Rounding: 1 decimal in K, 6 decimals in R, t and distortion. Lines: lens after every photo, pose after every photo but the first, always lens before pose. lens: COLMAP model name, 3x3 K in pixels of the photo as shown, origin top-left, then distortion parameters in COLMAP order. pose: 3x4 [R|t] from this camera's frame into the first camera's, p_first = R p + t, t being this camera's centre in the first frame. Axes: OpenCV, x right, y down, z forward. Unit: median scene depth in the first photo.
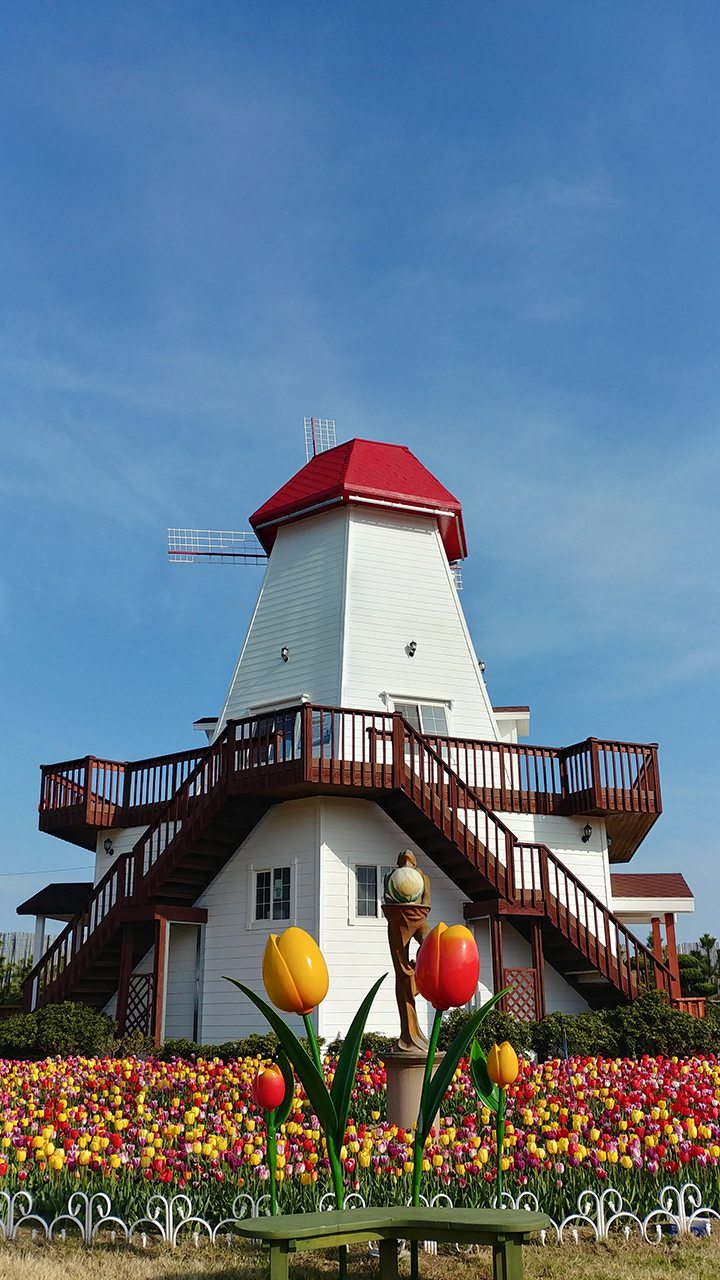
lens RADIAL K [[1036.2, 0, 360.0], [0, 1036.2, 640.0], [0, 0, 1]] dist [0.010184, -0.002839]
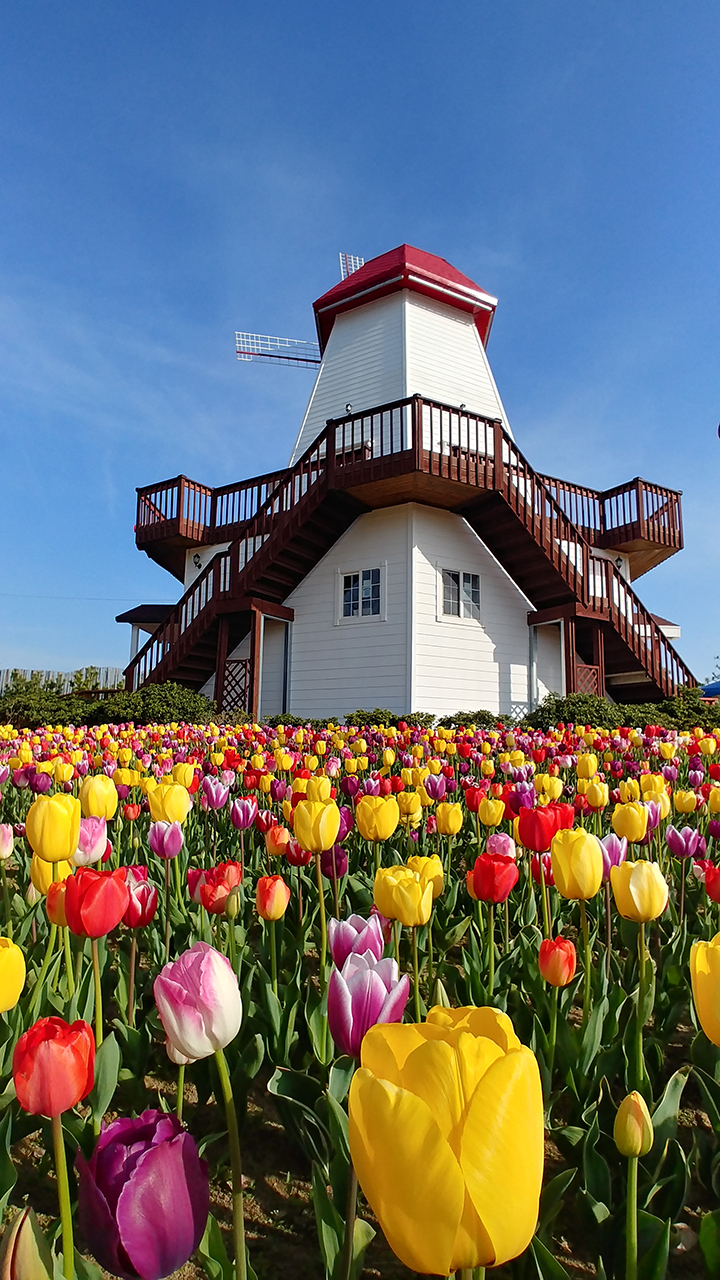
lens RADIAL K [[623.8, 0, 360.0], [0, 623.8, 640.0], [0, 0, 1]] dist [-0.055078, 0.000134]
pose [[0.996156, 0.041395, 0.077196, -0.128634], [-0.056125, 0.978254, 0.199671, 0.157233], [-0.067252, -0.203236, 0.976817, 0.344872]]
